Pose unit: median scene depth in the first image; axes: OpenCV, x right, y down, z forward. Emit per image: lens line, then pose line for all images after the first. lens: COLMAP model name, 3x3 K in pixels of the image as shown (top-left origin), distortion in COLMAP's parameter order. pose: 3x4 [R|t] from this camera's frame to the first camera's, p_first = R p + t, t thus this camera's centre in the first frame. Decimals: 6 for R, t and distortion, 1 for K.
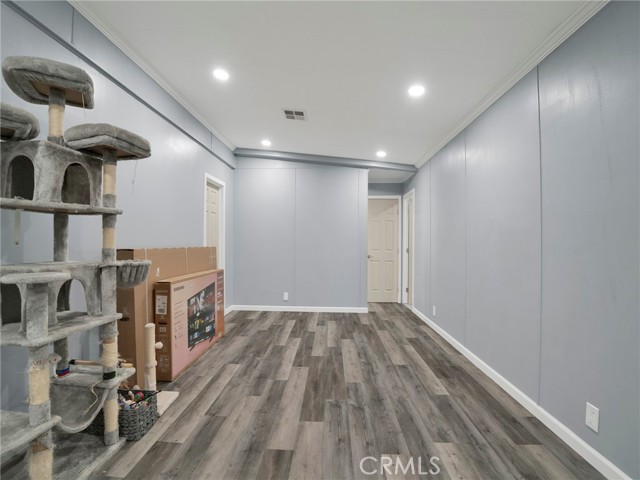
lens RADIAL K [[280.5, 0, 318.5], [0, 280.5, 241.2], [0, 0, 1]] dist [-0.005610, -0.000306]
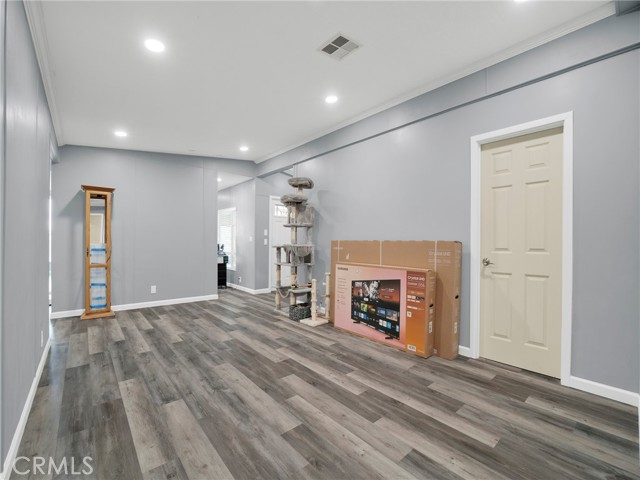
lens RADIAL K [[280.5, 0, 317.2], [0, 280.5, 243.2], [0, 0, 1]] dist [-0.005610, -0.000306]
pose [[-0.727036, -0.015380, -0.686427, 0.543054], [-0.009529, 0.999879, -0.012311, 0.054599], [0.686533, -0.002410, -0.727095, 1.853857]]
